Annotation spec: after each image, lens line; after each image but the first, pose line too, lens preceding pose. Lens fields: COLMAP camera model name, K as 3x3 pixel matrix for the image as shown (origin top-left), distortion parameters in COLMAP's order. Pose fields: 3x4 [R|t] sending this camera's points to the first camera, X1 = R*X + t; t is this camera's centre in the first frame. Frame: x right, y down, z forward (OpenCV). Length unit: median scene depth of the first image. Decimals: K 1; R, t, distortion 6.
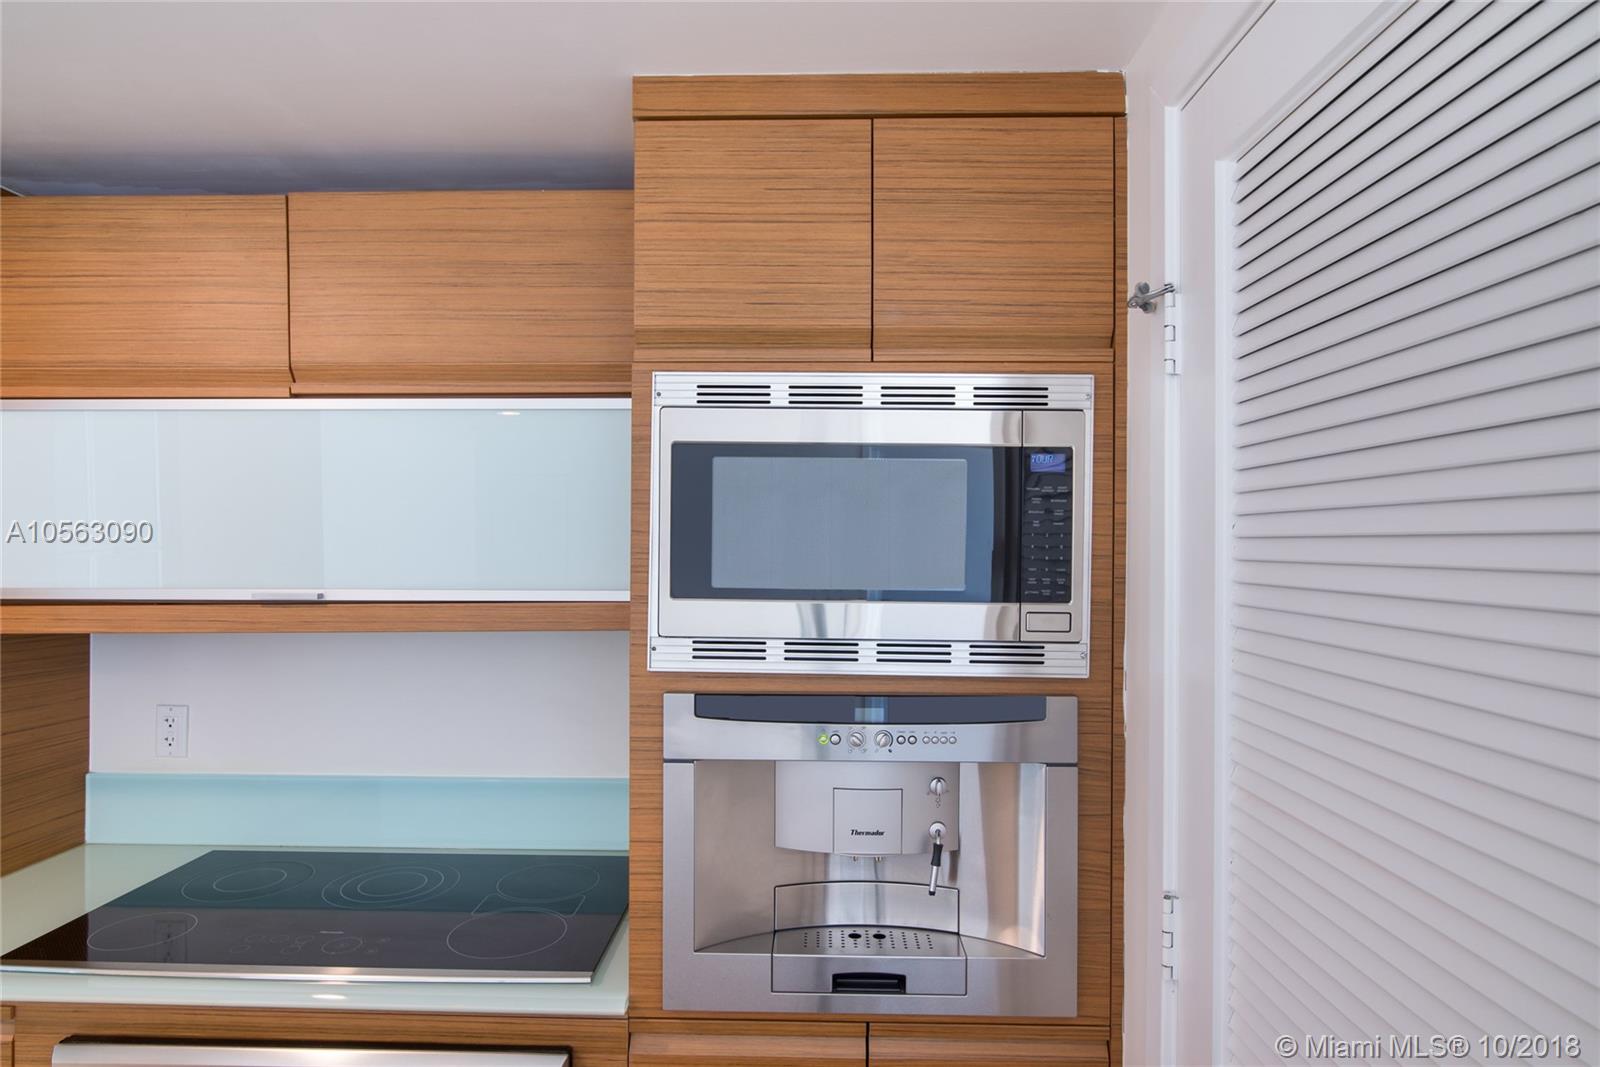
lens RADIAL K [[909.2, 0, 799.2], [0, 909.2, 544.1], [0, 0, 1]] dist [-0.011926, 0.000563]
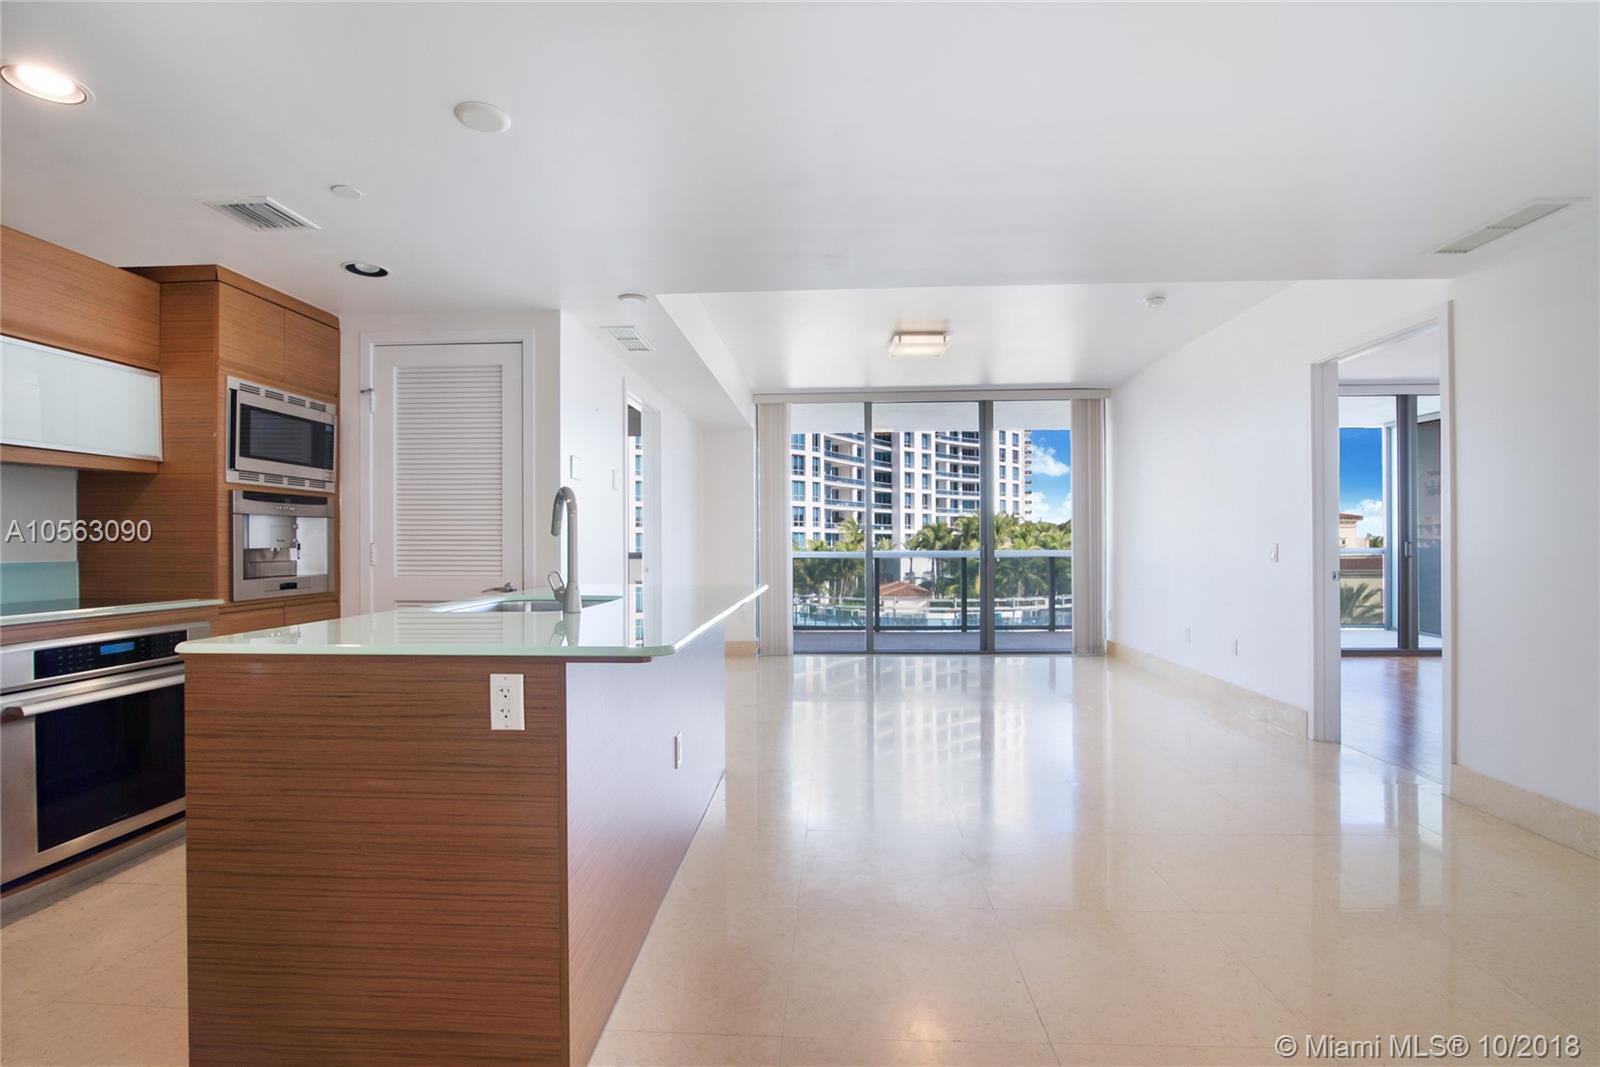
lens RADIAL K [[741.6, 0, 797.7], [0, 741.6, 529.3], [0, 0, 1]] dist [0.003584, 0.000817]
pose [[0.037157, 0.005333, 0.999295, -2.403550], [0.000223, 0.999986, -0.005345, 0.299108], [-0.999309, 0.000422, 0.037155, -0.847483]]
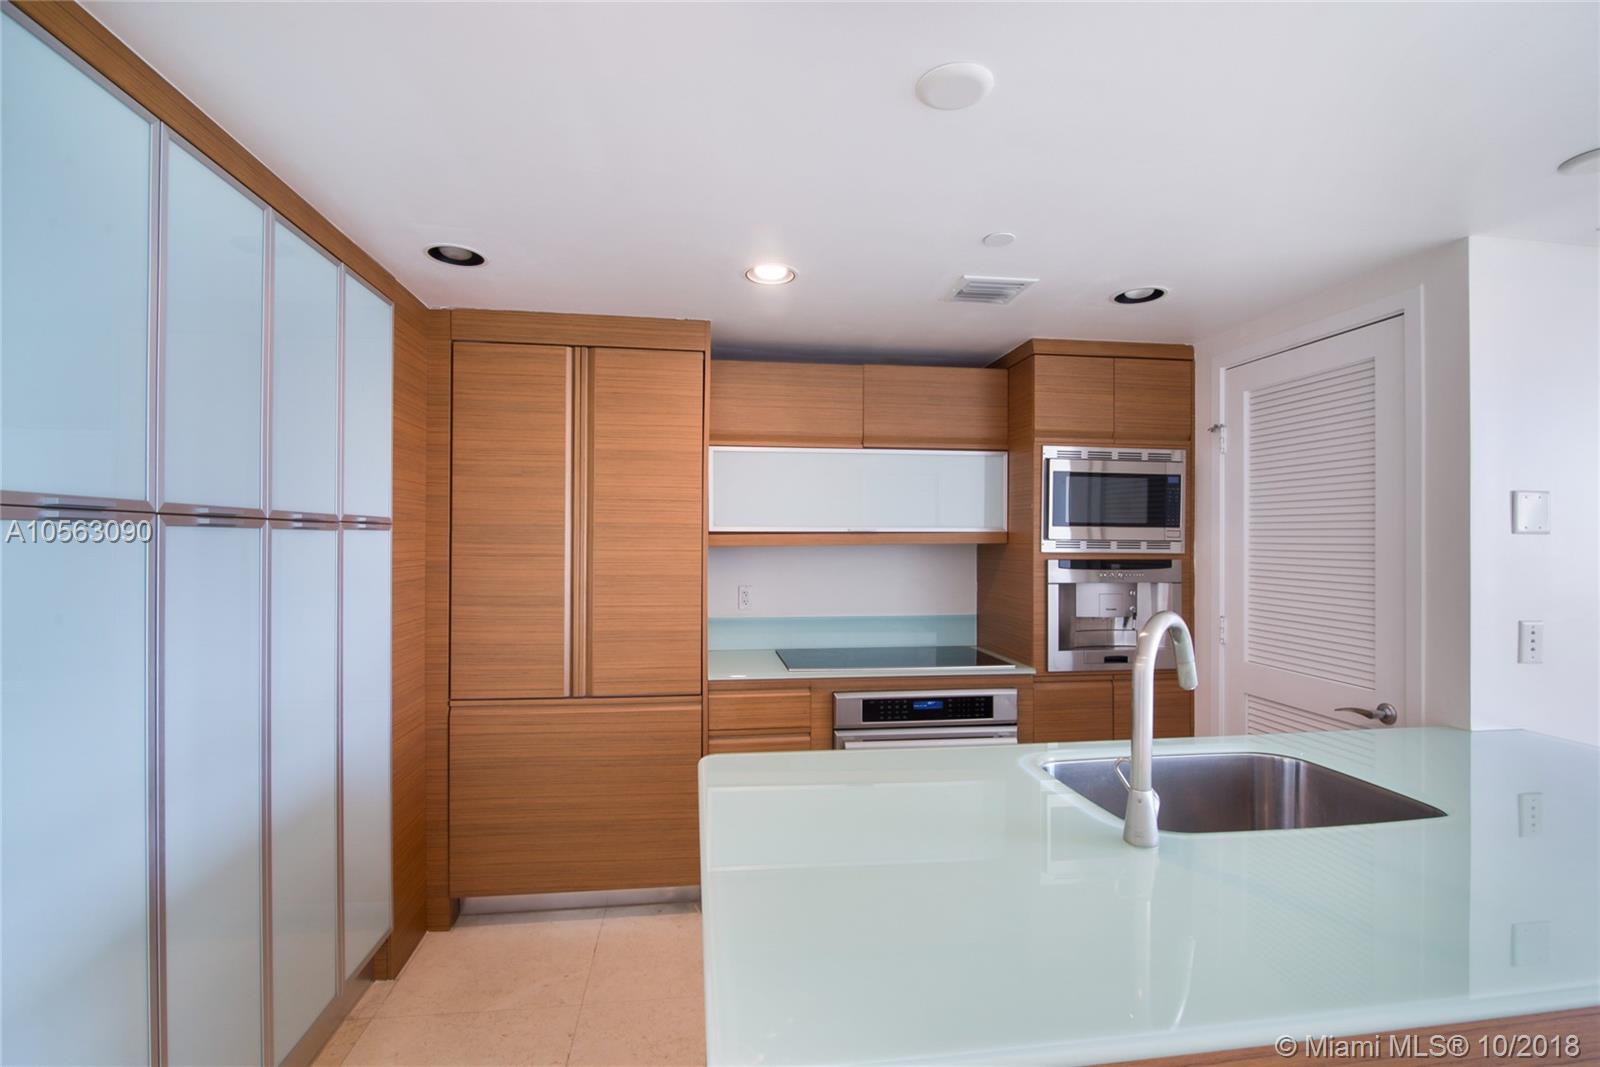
lens RADIAL K [[741.6, 0, 807.2], [0, 741.6, 539.7], [0, 0, 1]] dist [0.003584, 0.000817]
pose [[0.984371, -0.002160, 0.176093, -1.294708], [0.001366, 0.999988, 0.004629, 0.089810], [-0.176101, -0.004316, 0.984363, -1.140361]]
